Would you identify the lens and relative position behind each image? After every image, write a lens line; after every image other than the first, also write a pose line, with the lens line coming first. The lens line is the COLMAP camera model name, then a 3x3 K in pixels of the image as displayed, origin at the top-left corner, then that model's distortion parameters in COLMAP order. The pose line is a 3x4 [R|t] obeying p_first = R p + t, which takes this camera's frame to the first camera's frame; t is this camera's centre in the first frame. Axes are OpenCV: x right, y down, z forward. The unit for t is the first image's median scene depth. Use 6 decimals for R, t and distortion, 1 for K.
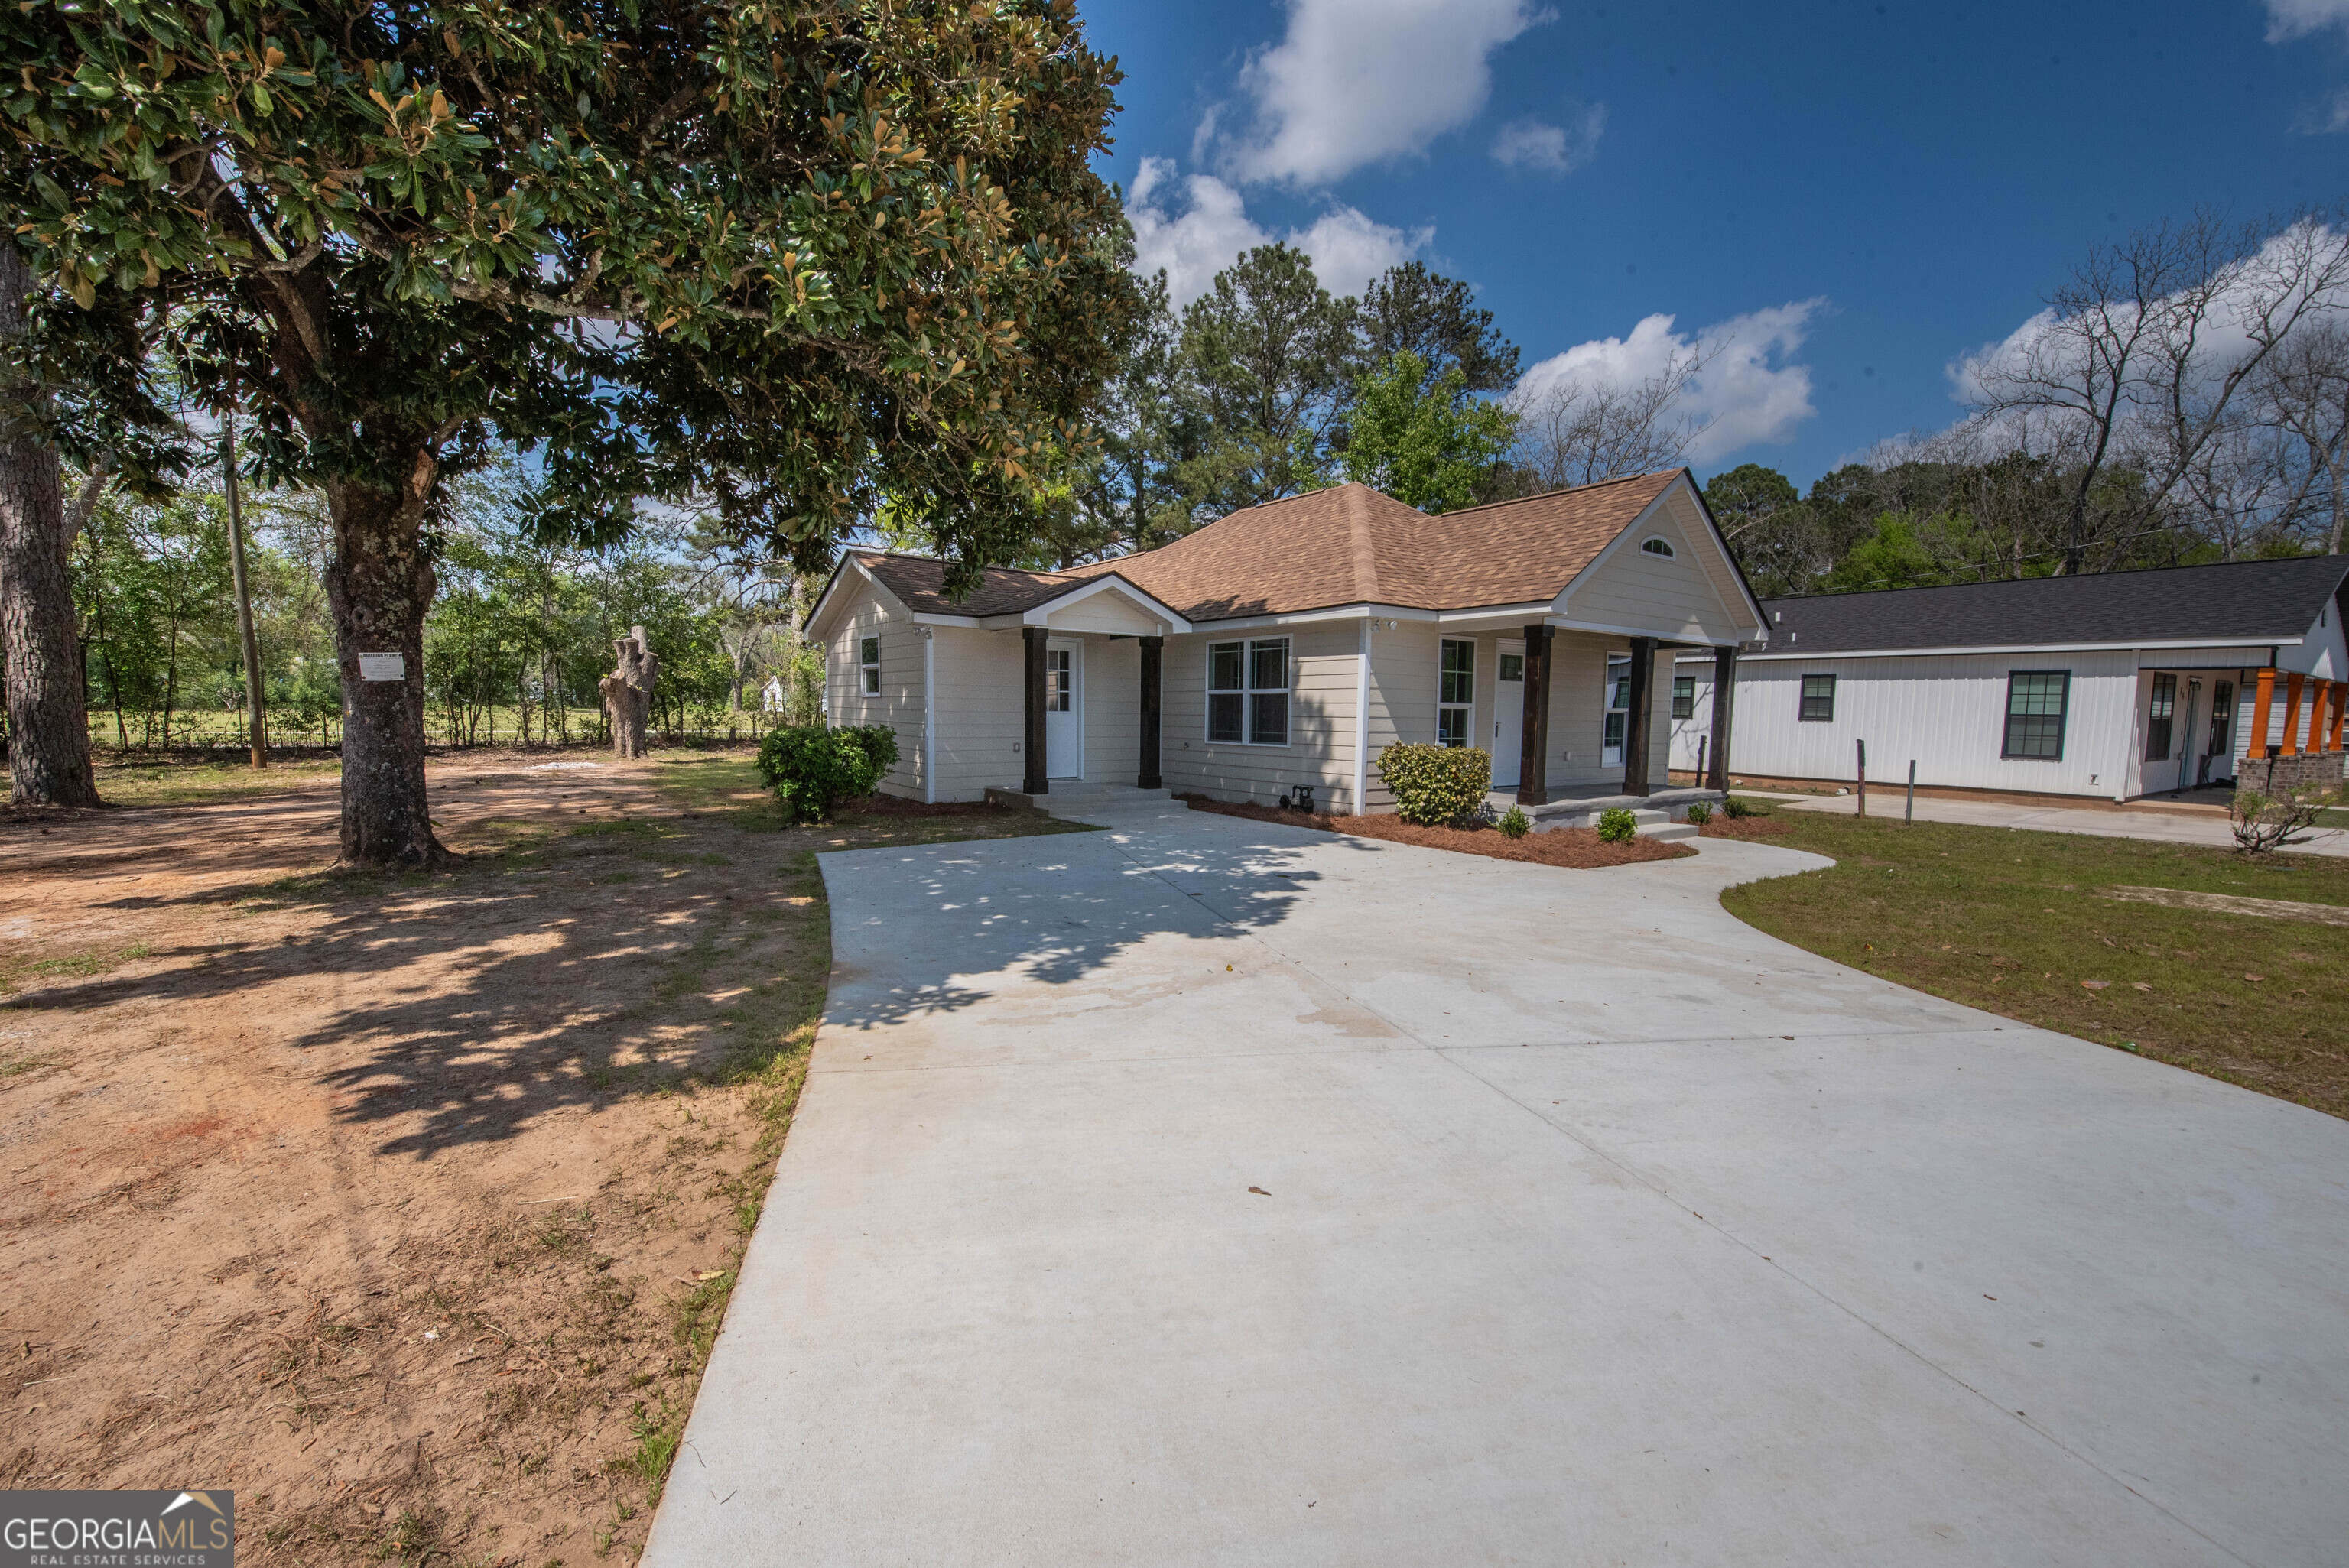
lens RADIAL K [[943.8, 0, 1167.8], [0, 943.8, 805.2], [0, 0, 1]] dist [-0.016055, -0.002654]
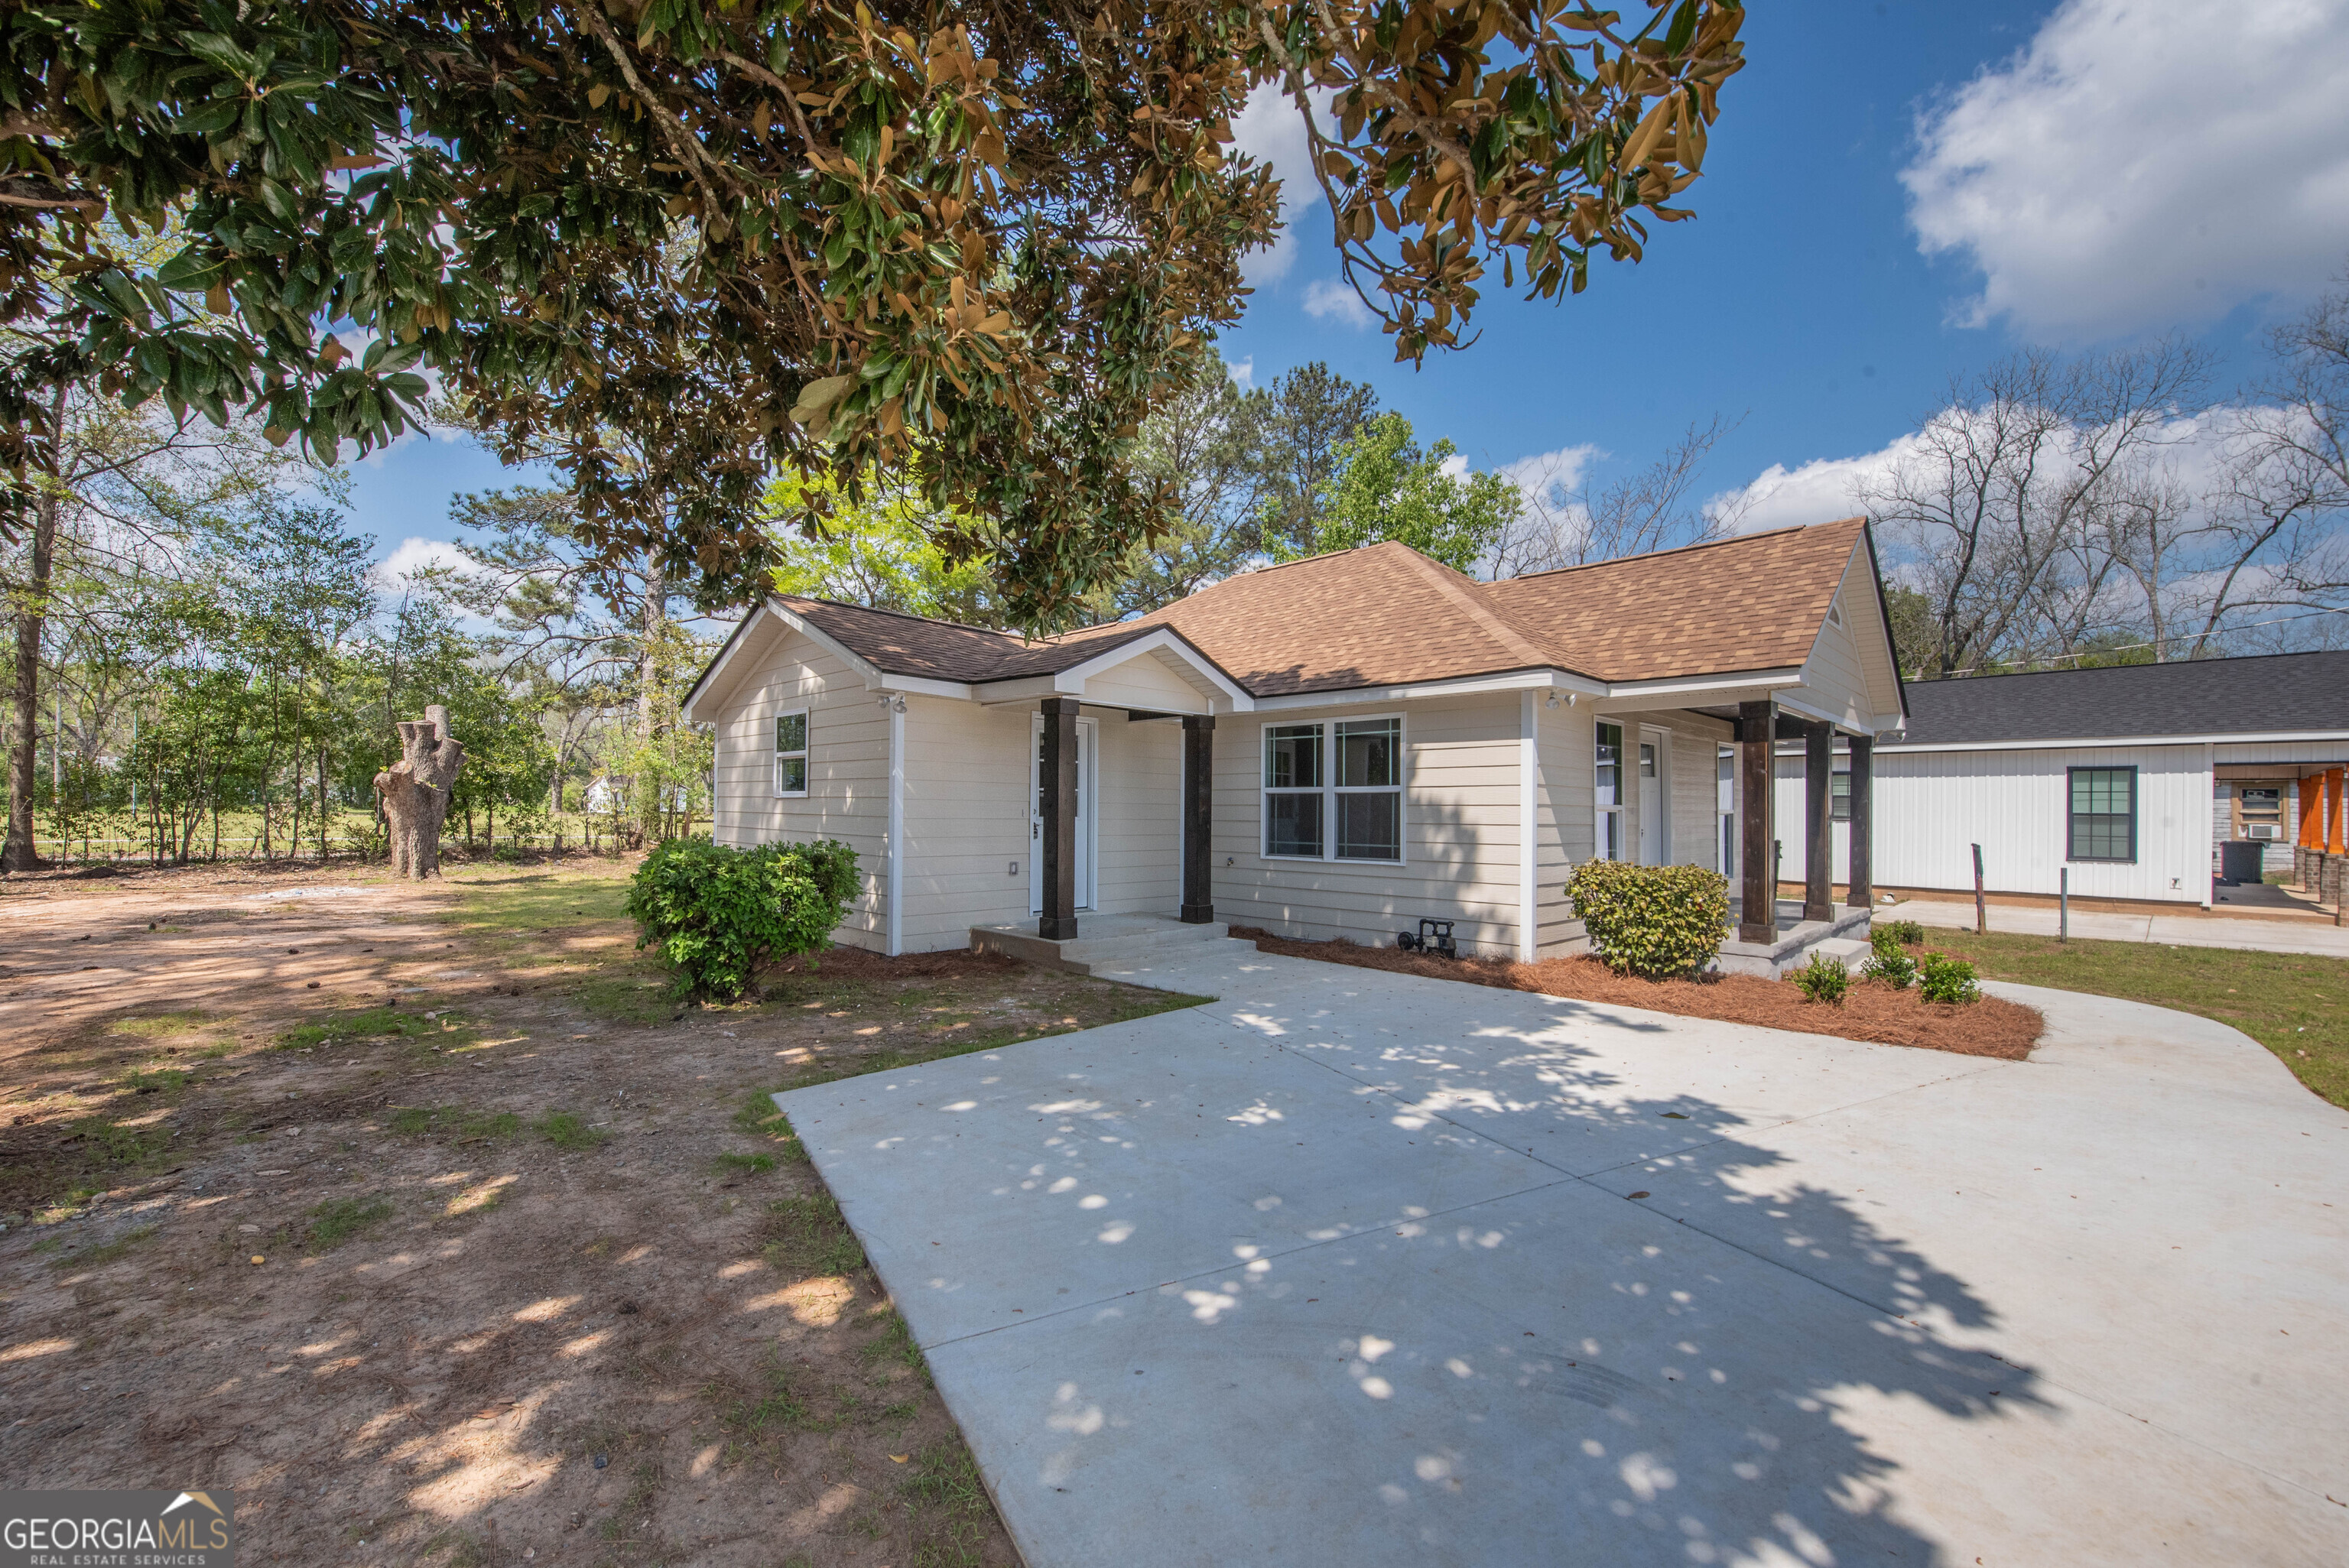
lens RADIAL K [[943.8, 0, 1172.2], [0, 943.8, 812.7], [0, 0, 1]] dist [-0.016055, -0.002654]
pose [[0.987741, -0.003796, 0.156057, -0.155355], [0.018908, 0.995253, -0.095468, -0.033880], [-0.154954, 0.097249, 0.983124, 0.288105]]
